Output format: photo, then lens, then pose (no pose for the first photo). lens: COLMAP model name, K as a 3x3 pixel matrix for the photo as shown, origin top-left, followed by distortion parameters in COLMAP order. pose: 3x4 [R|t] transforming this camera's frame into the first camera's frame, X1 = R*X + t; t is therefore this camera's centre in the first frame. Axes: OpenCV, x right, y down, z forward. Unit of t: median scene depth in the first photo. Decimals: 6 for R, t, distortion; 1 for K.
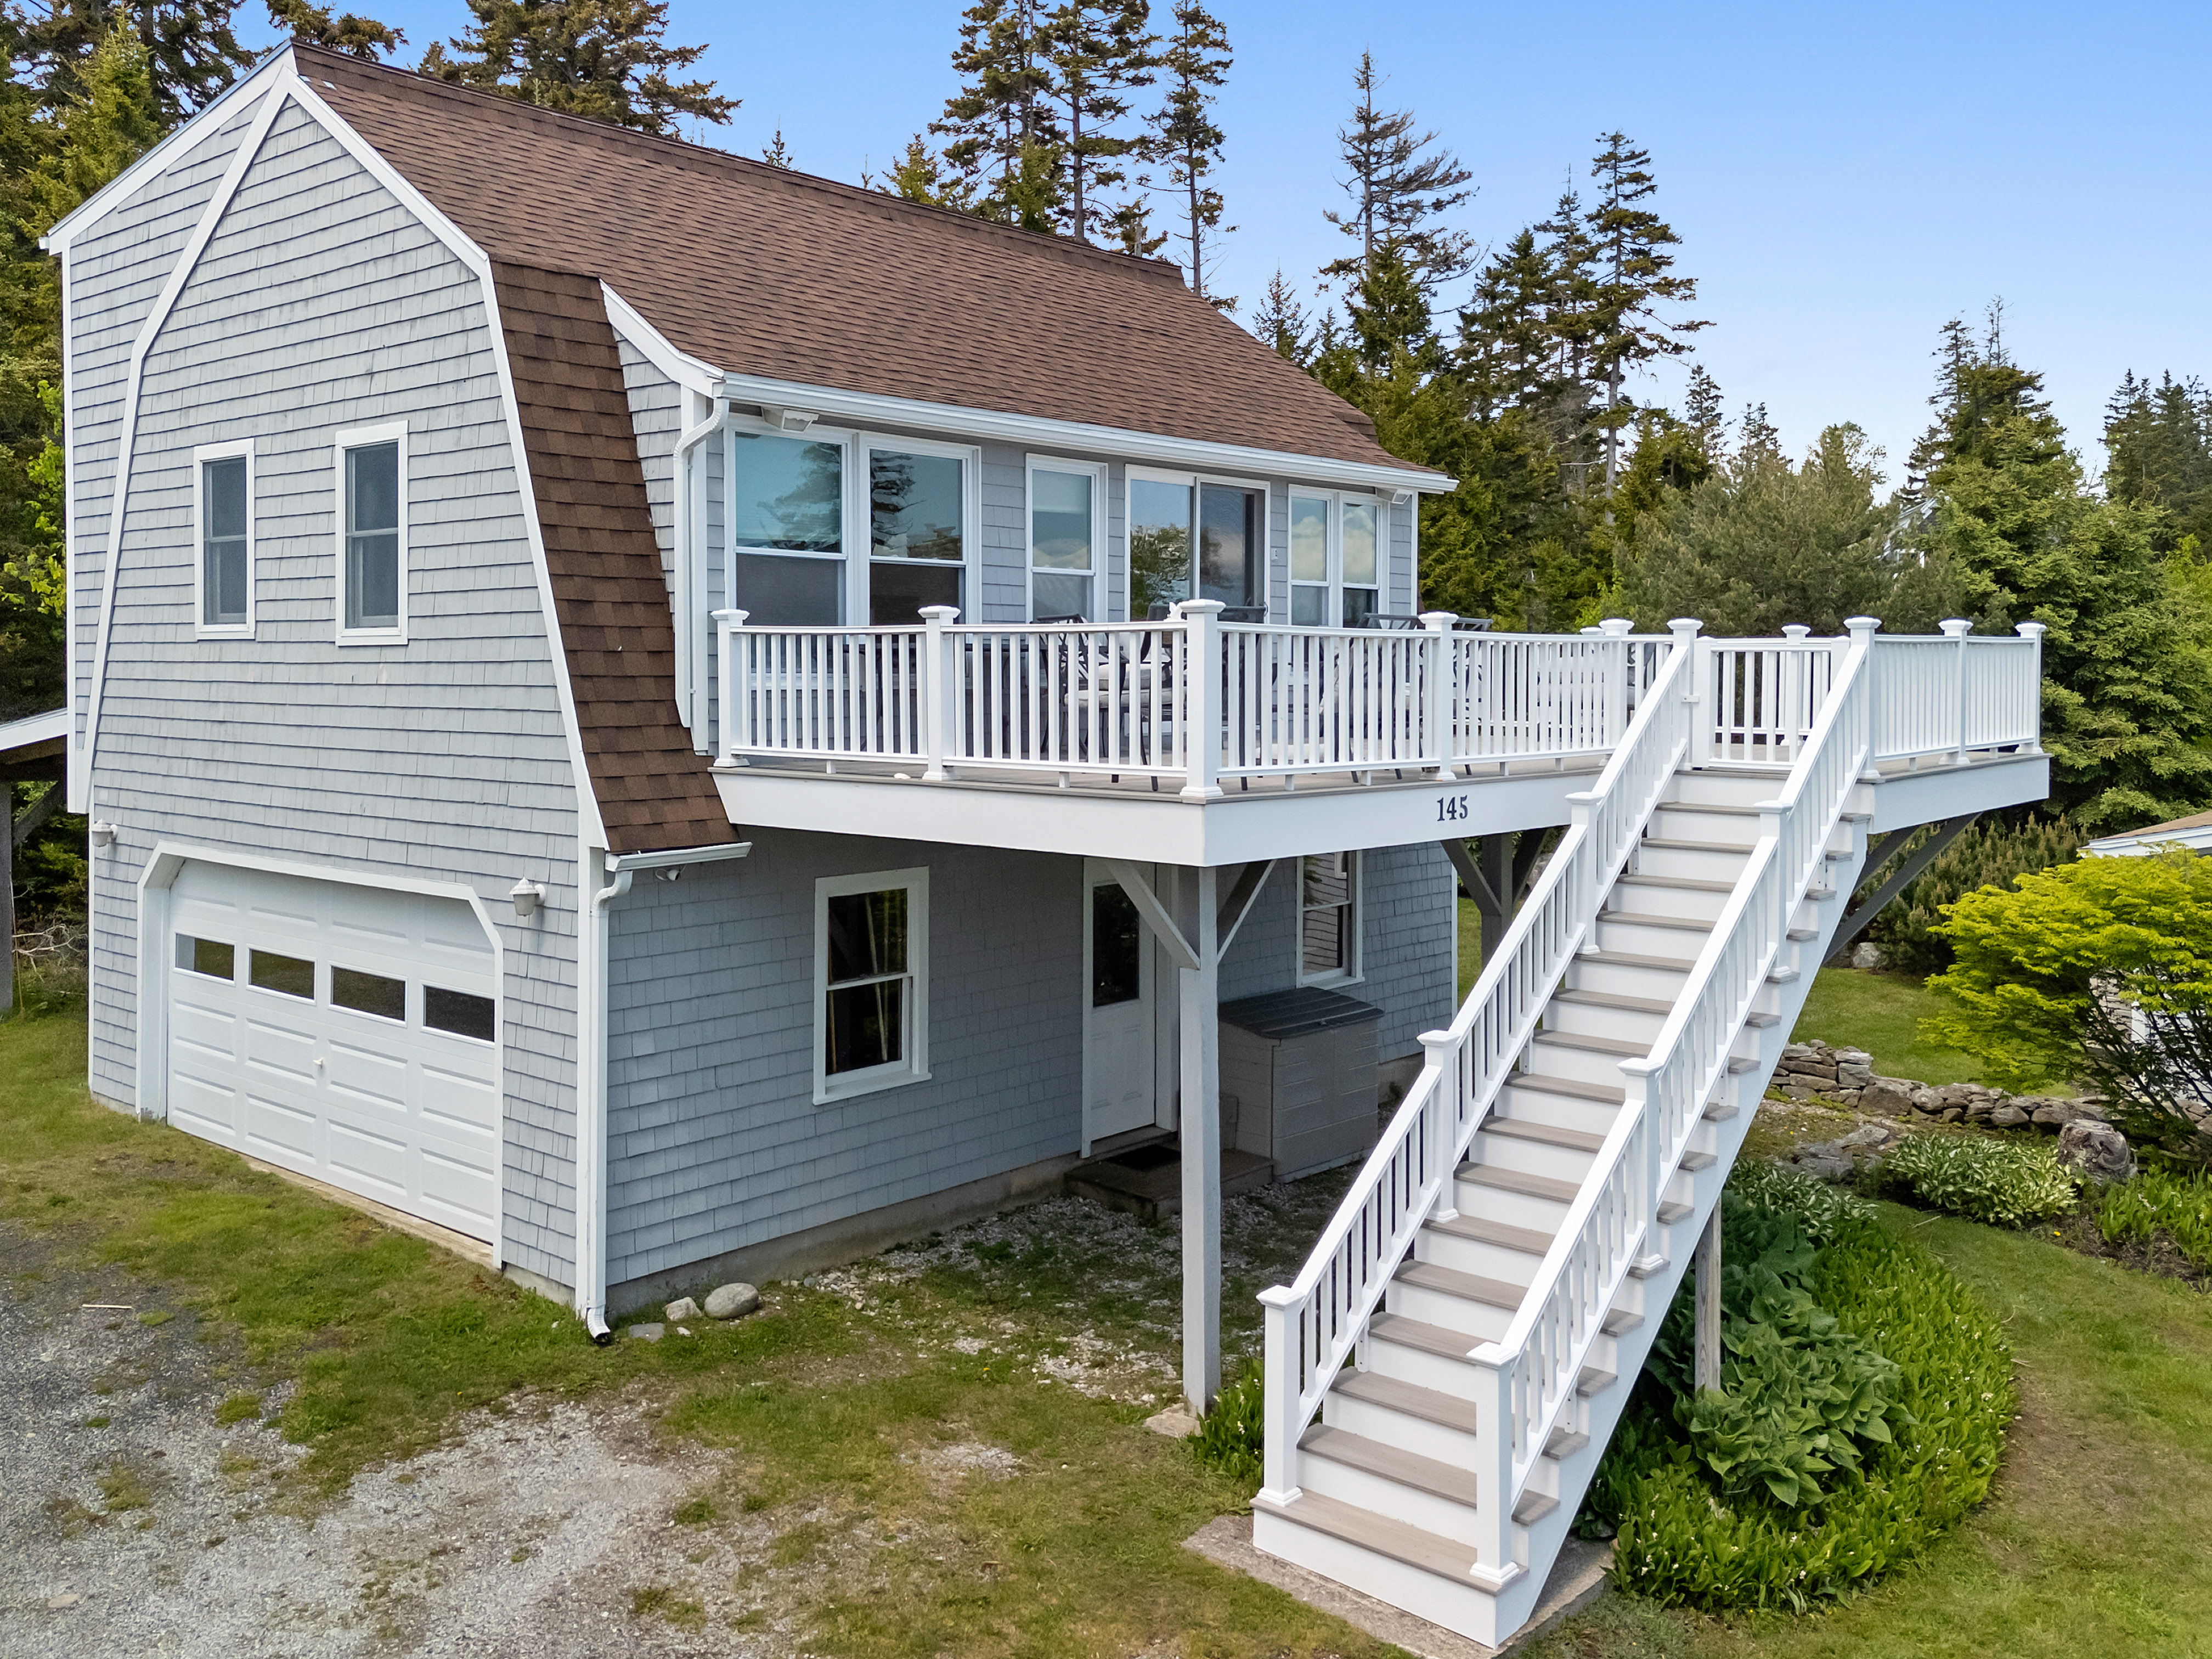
lens RADIAL K [[1968.5, 0, 1055.3], [0, 1968.5, 767.9], [0, 0, 1]] dist [0.096827, -0.163012]
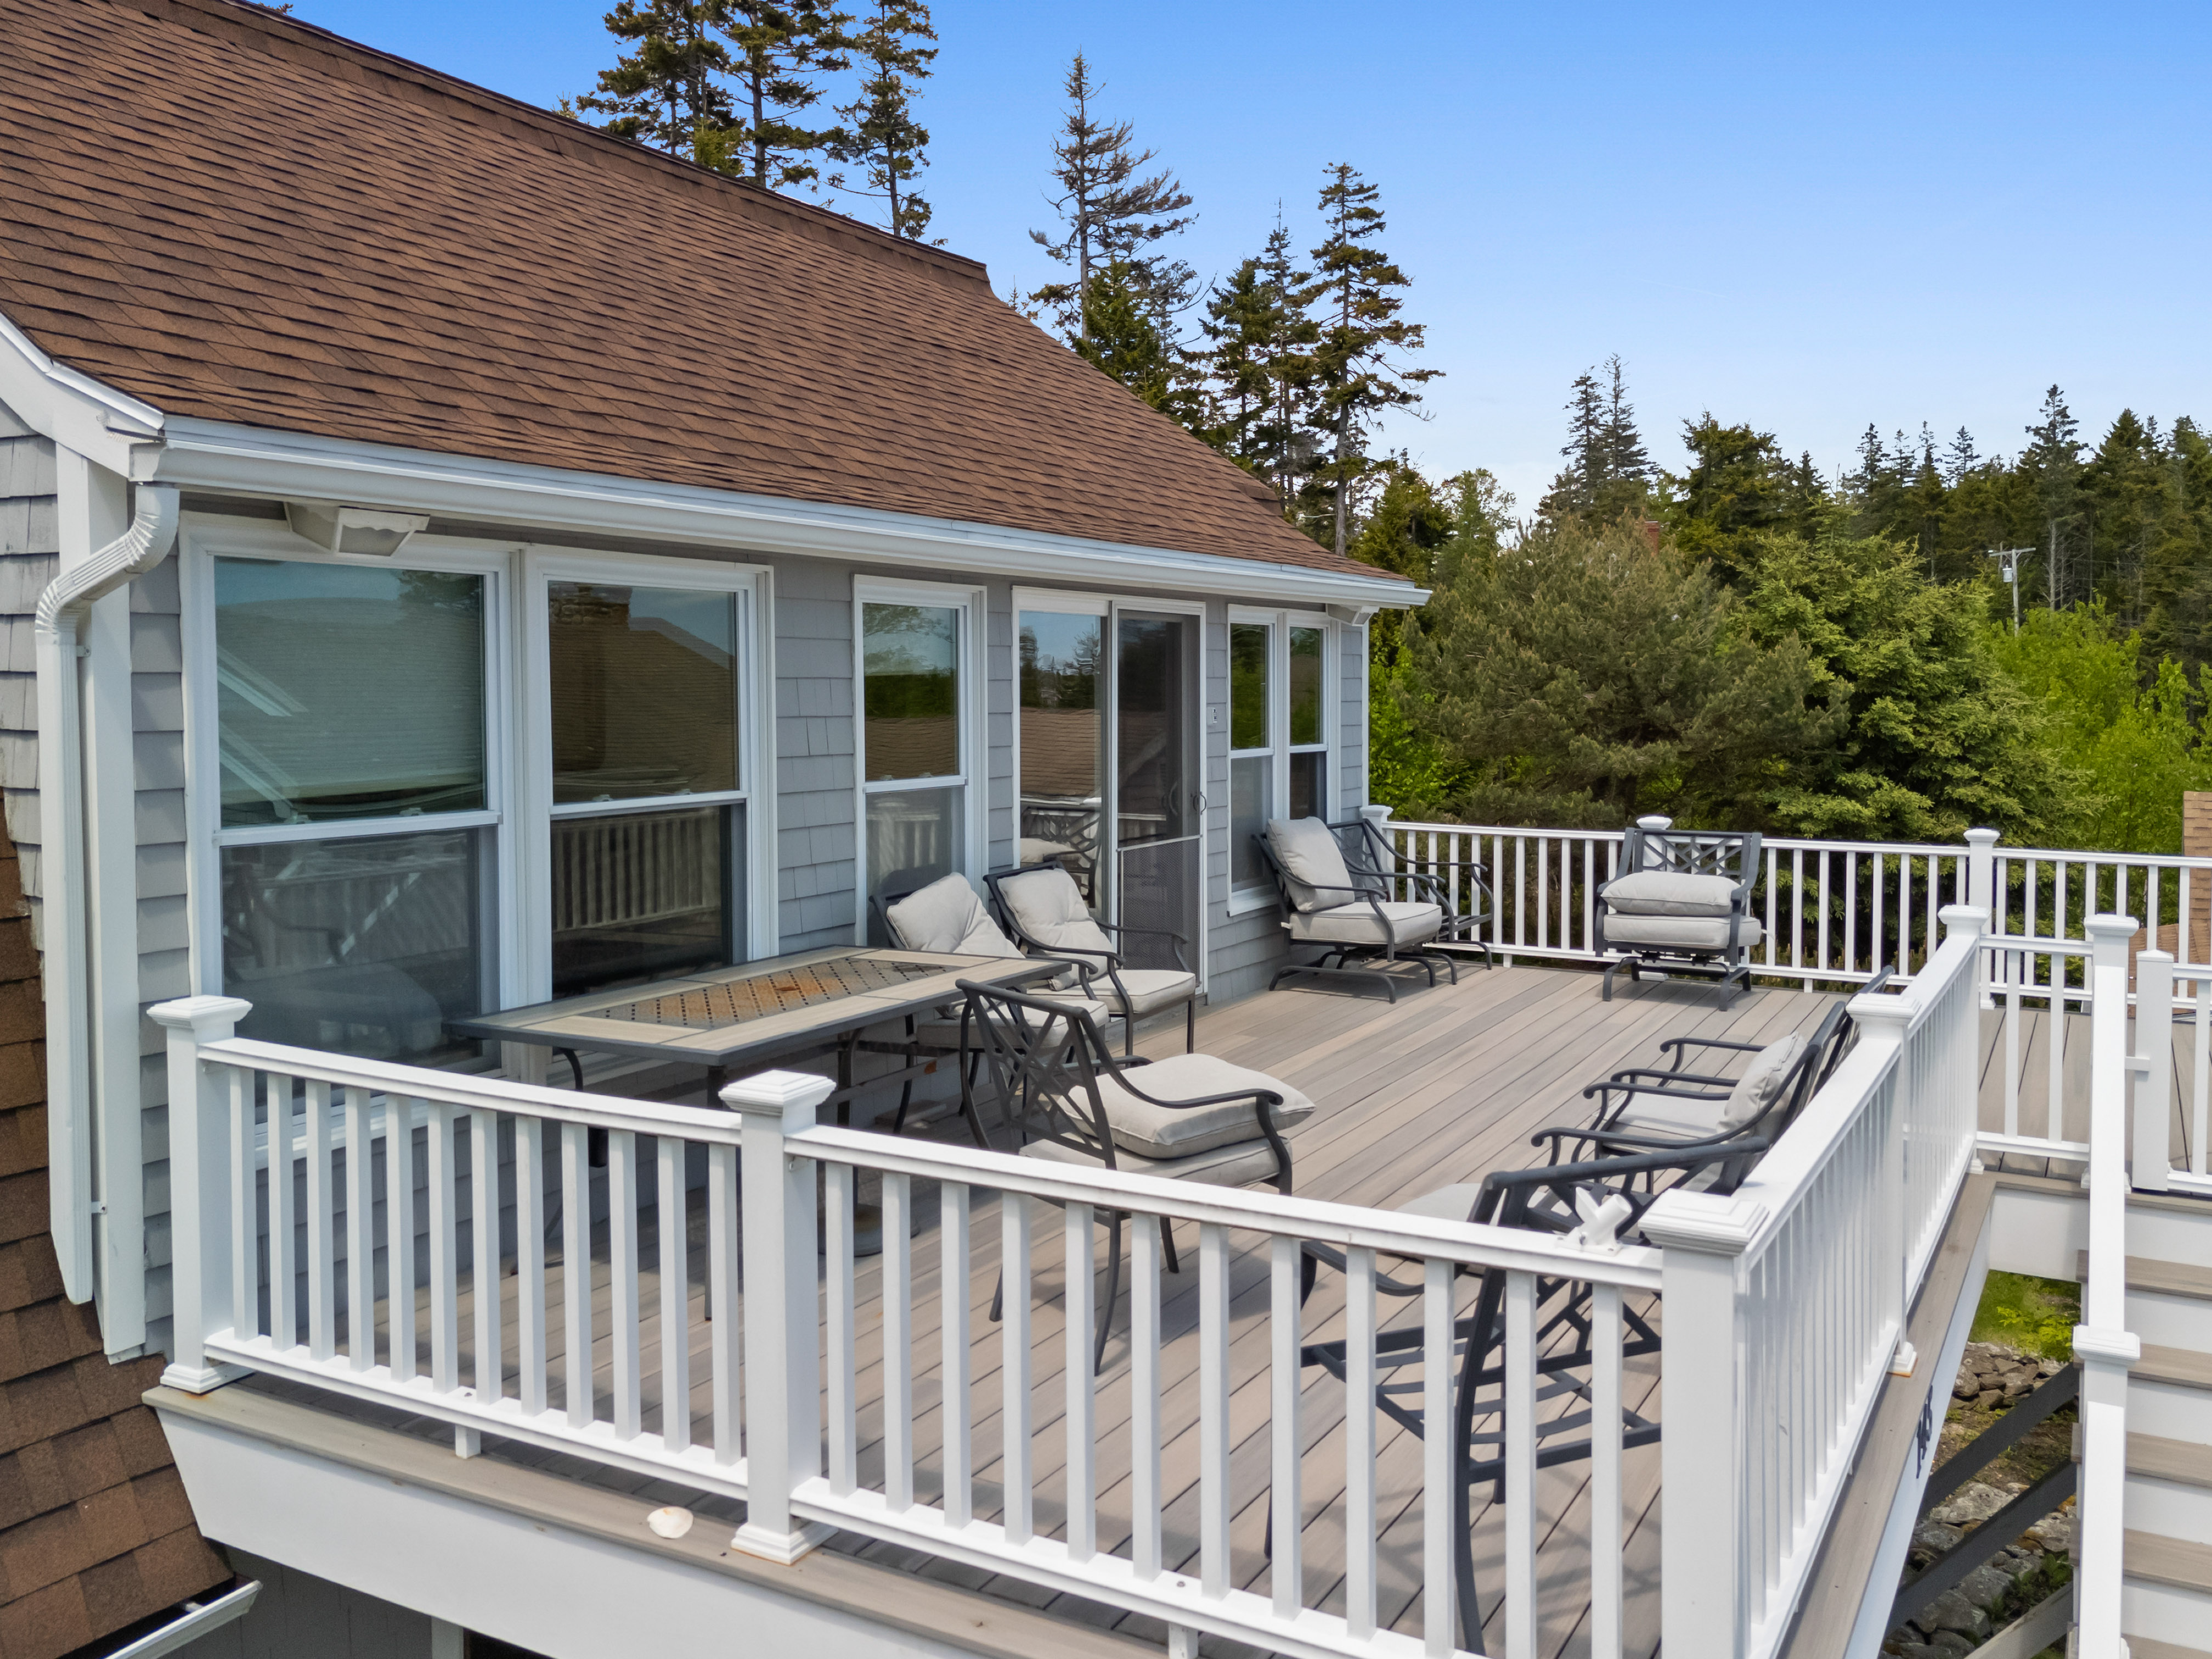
lens RADIAL K [[1912.8, 0, 1159.5], [0, 1912.8, 789.6], [0, 0, 1]] dist [0.074229, -0.062133]
pose [[0.973160, -0.014228, 0.229691, -0.016648], [0.013597, 0.999898, 0.004329, -0.031798], [-0.229729, -0.001090, 0.973254, 0.147625]]
